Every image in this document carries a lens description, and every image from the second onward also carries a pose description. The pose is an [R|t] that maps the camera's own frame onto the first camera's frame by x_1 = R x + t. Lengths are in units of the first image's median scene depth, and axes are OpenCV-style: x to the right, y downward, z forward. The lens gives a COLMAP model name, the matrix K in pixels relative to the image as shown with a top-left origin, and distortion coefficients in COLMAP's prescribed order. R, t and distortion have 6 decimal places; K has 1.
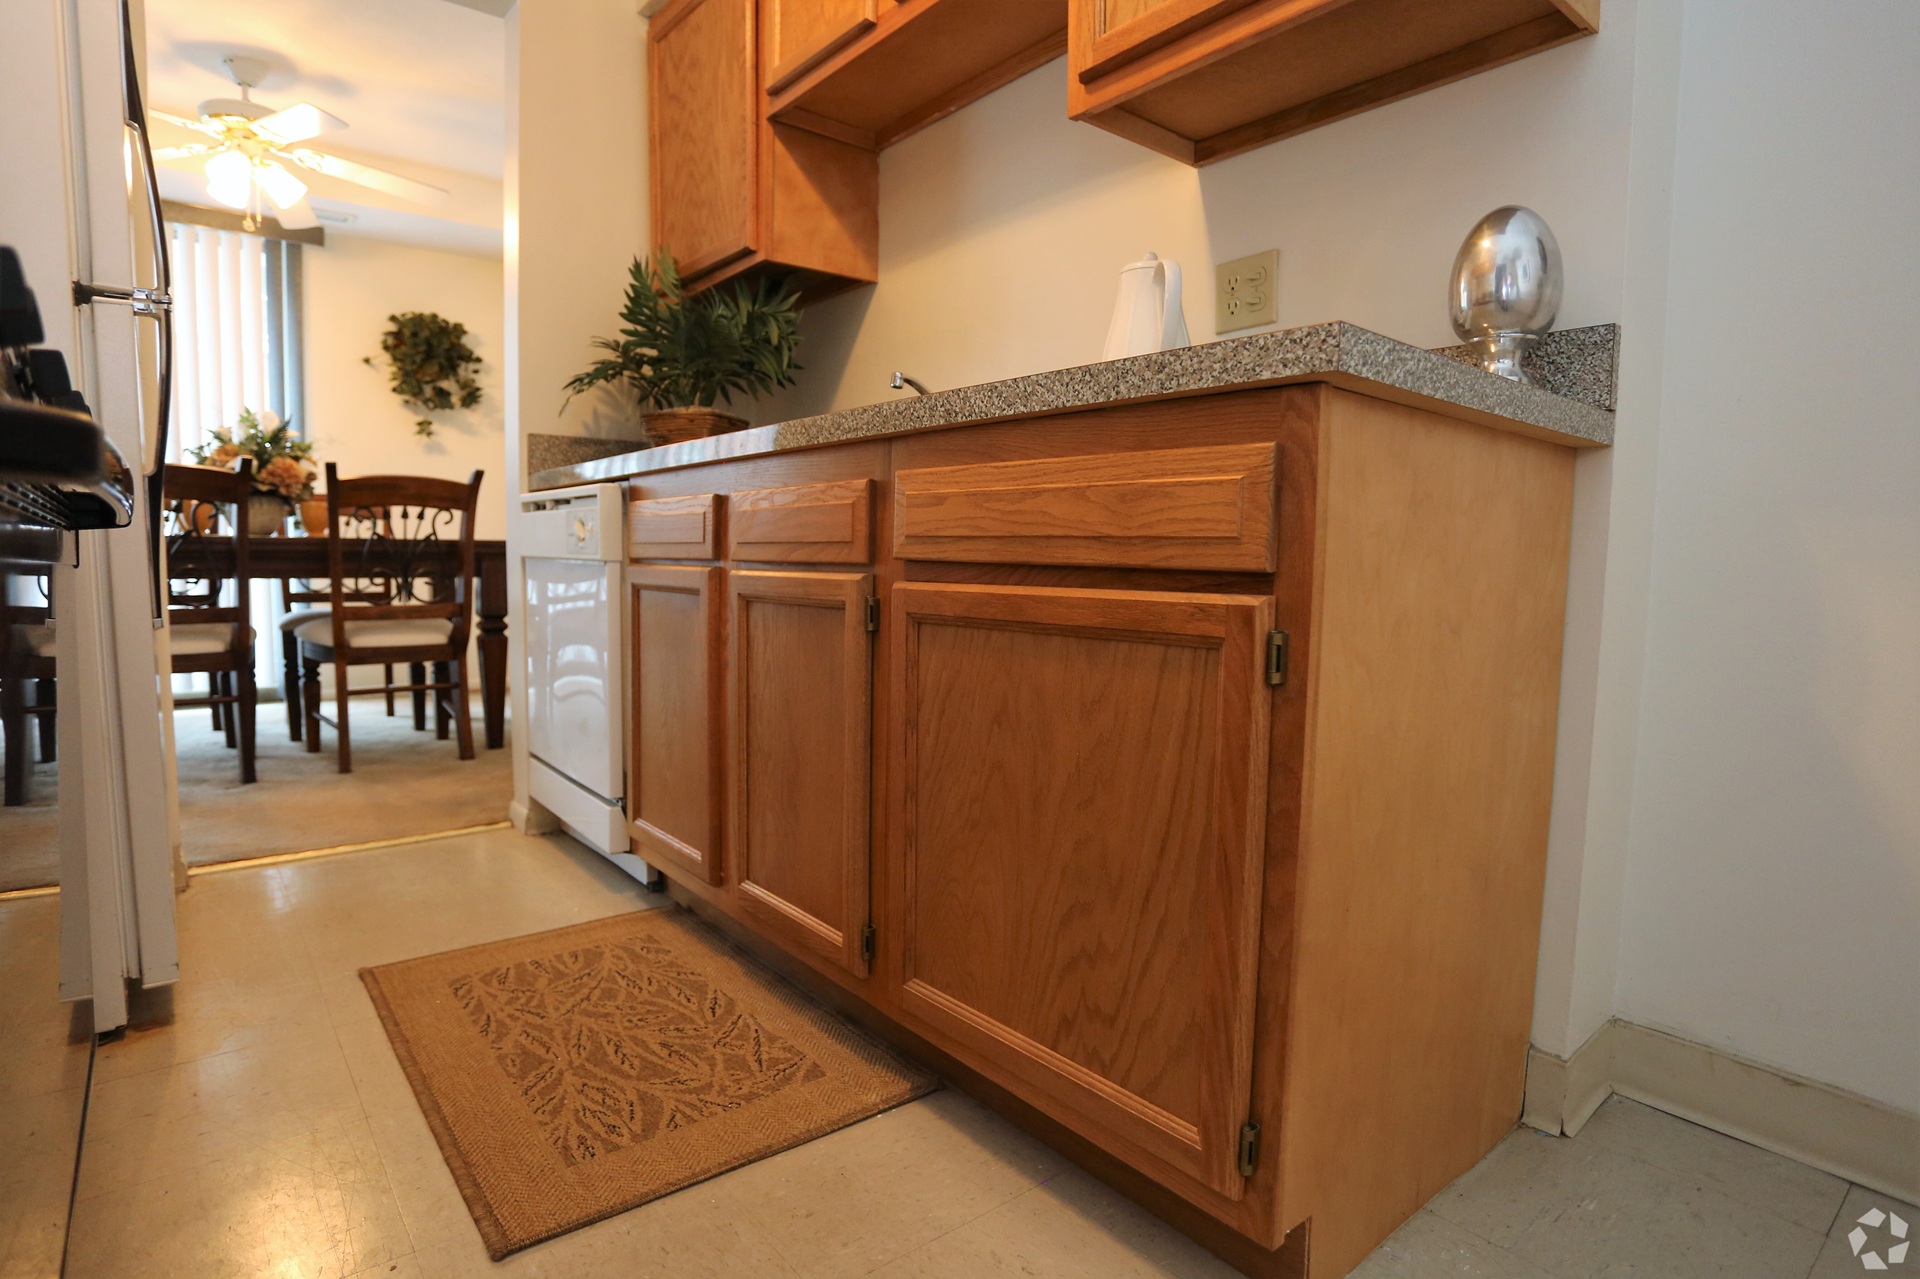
lens RADIAL K [[1028.3, 0, 966.0], [0, 1028.3, 628.0], [0, 0, 1]] dist [-0.048930, 0.017021]
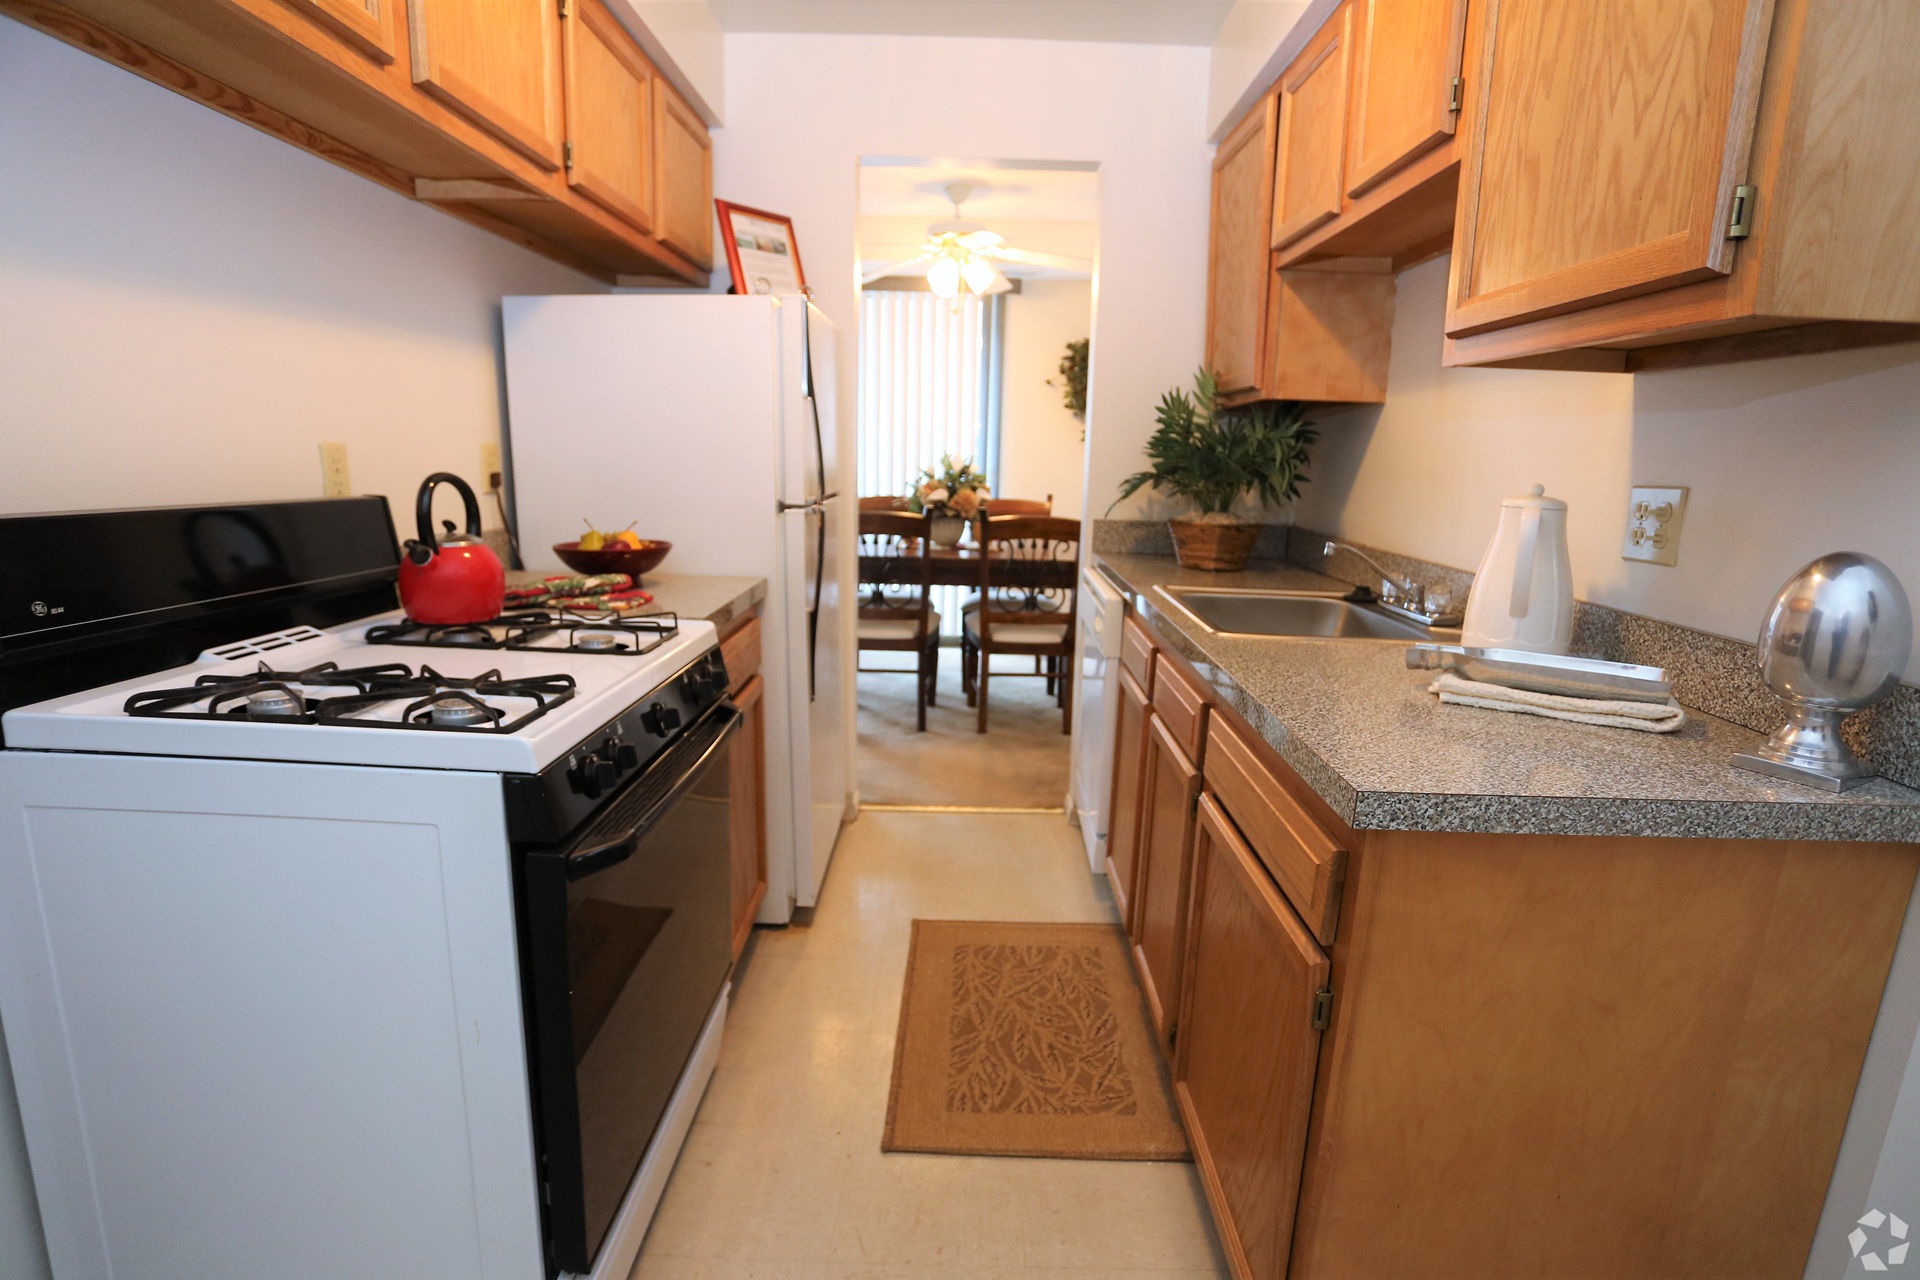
lens RADIAL K [[1028.3, 0, 966.5], [0, 1028.3, 668.3], [0, 0, 1]] dist [-0.048930, 0.017021]
pose [[0.768966, 0.158774, -0.619259, 0.277242], [-0.063714, 0.982879, 0.172887, -0.234782], [0.636107, -0.093488, 0.765917, -0.085045]]
